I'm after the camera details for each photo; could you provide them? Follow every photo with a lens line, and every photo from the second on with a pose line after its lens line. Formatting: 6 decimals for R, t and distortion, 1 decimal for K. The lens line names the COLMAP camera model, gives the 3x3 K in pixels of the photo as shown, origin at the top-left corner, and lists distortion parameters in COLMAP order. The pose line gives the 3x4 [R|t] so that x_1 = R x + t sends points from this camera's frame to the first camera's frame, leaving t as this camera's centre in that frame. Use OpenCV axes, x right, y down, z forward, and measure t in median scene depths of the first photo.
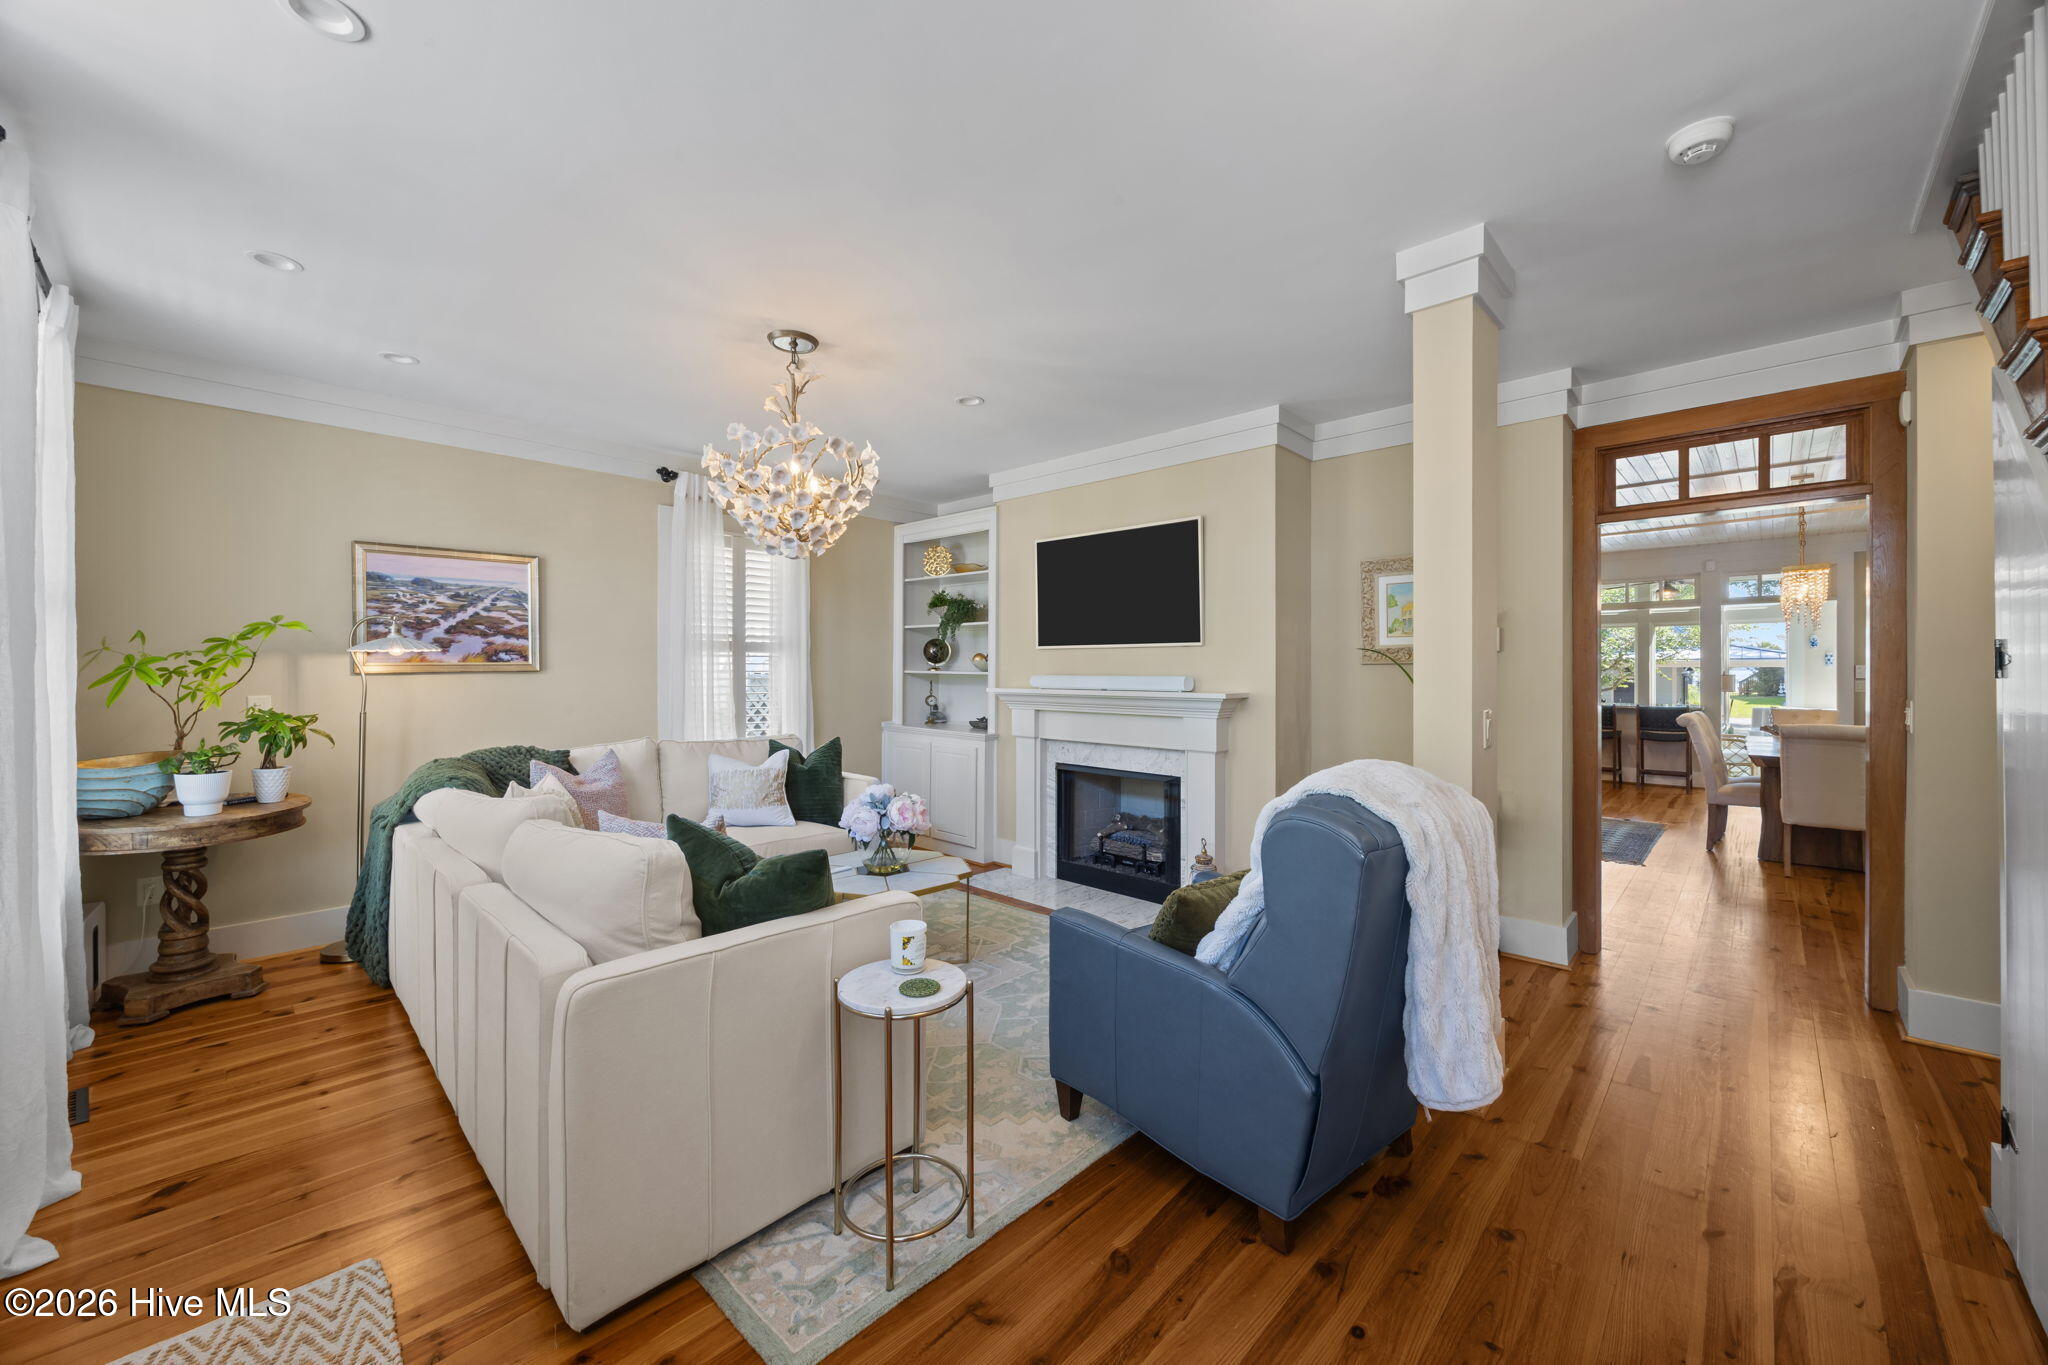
lens RADIAL K [[780.1, 0, 1024.0], [0, 780.1, 682.5], [0, 0, 1]] dist [-0.000005, -0.000035]
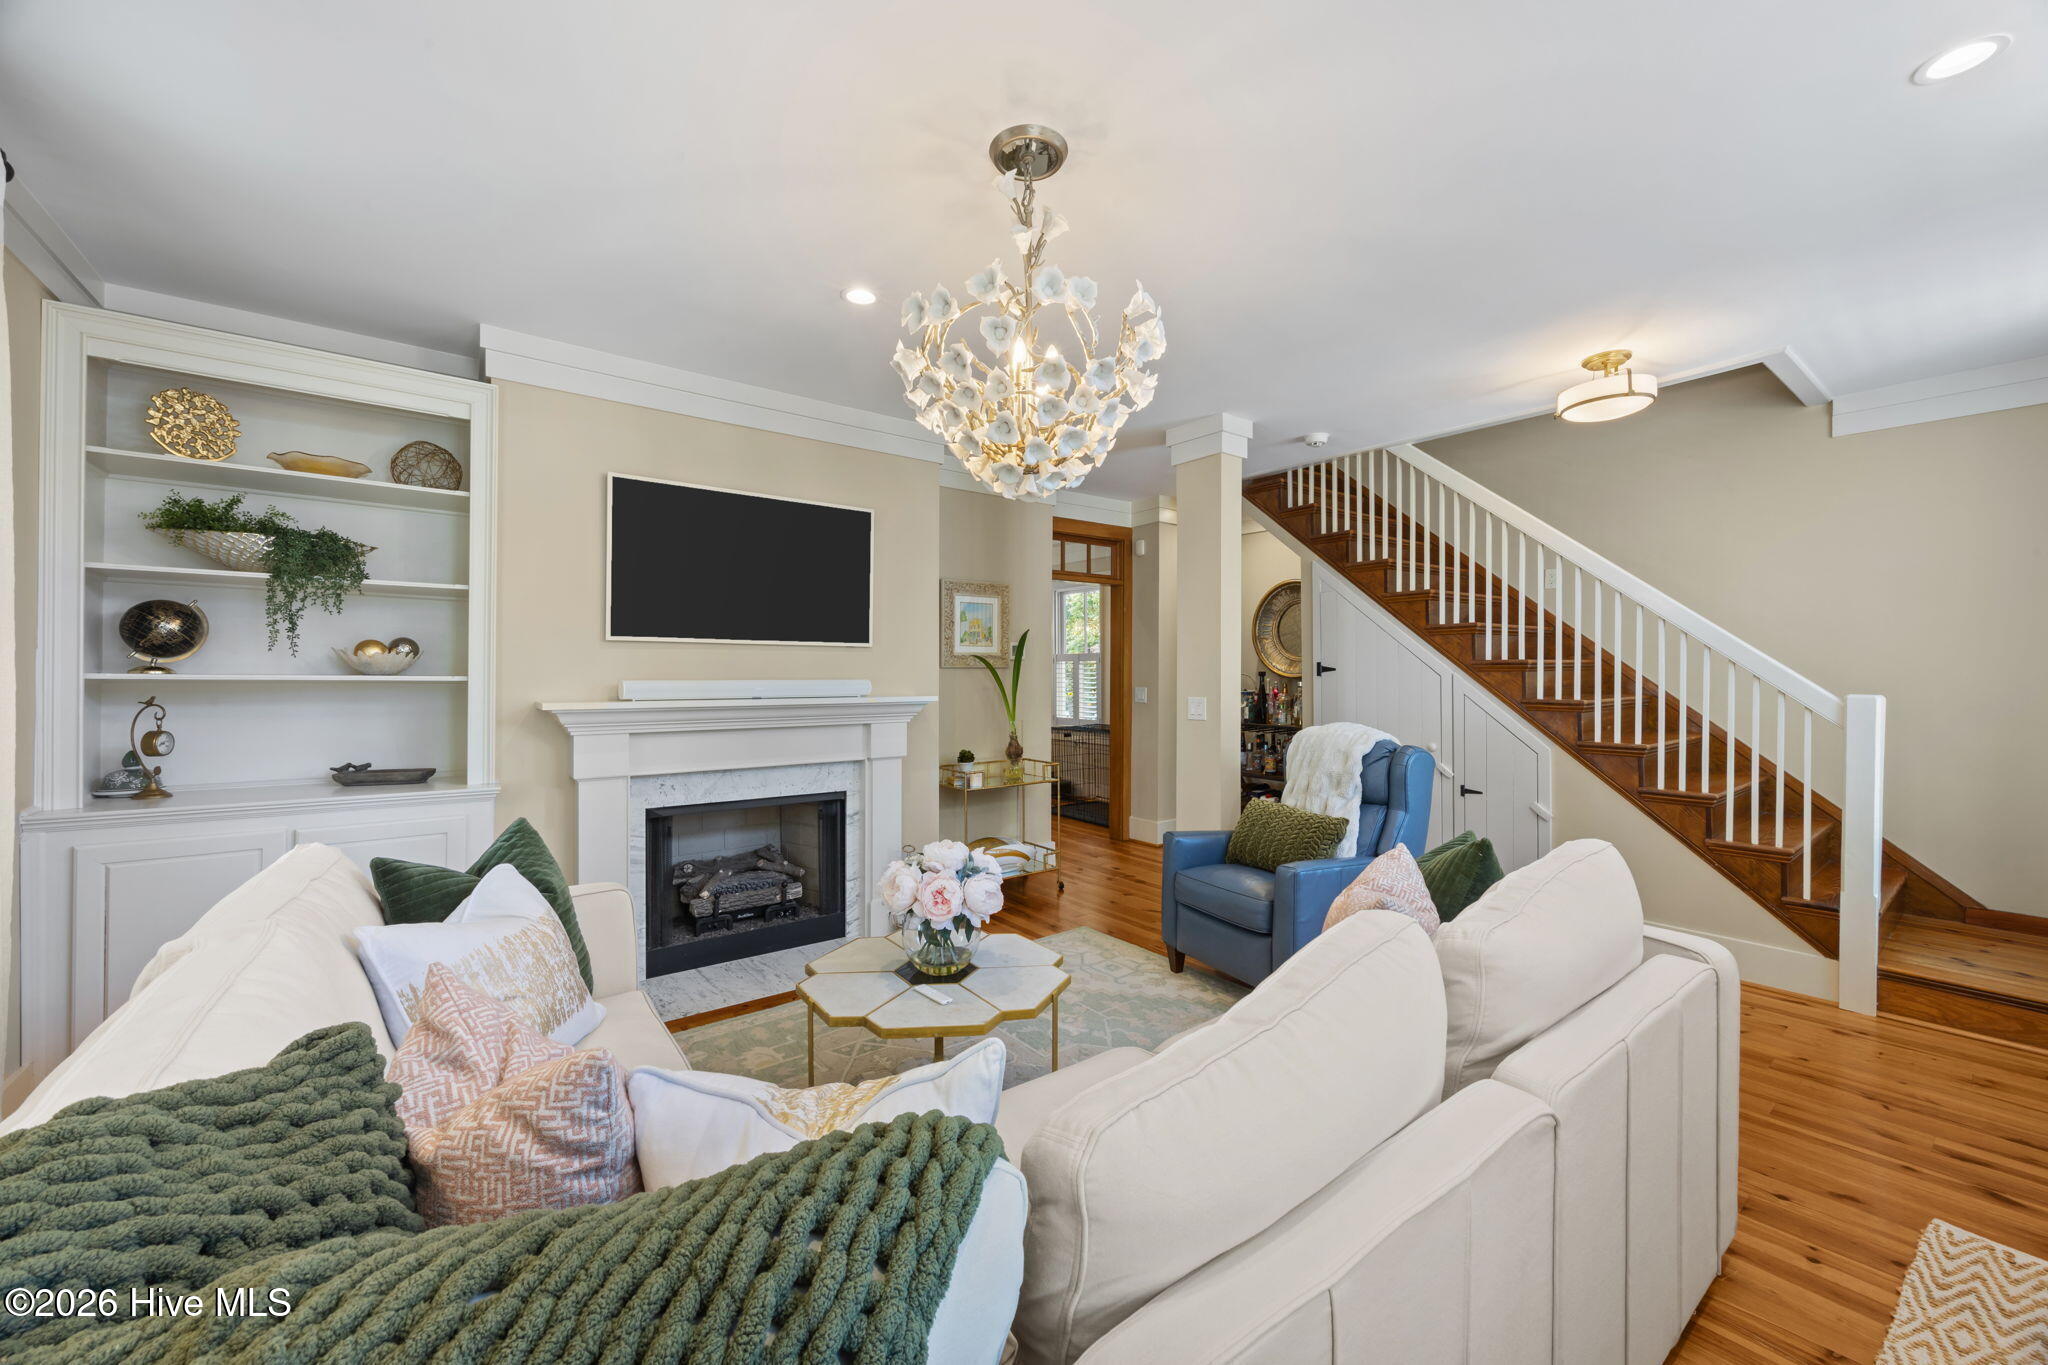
lens RADIAL K [[787.8, 0, 1023.5], [0, 787.8, 671.8], [0, 0, 1]] dist [-0.001917, -0.000260]
pose [[0.167677, 0.001320, 0.985841, -0.622787], [0.011548, 0.999928, -0.003303, -0.010813], [-0.985774, 0.011938, 0.167650, 0.600842]]
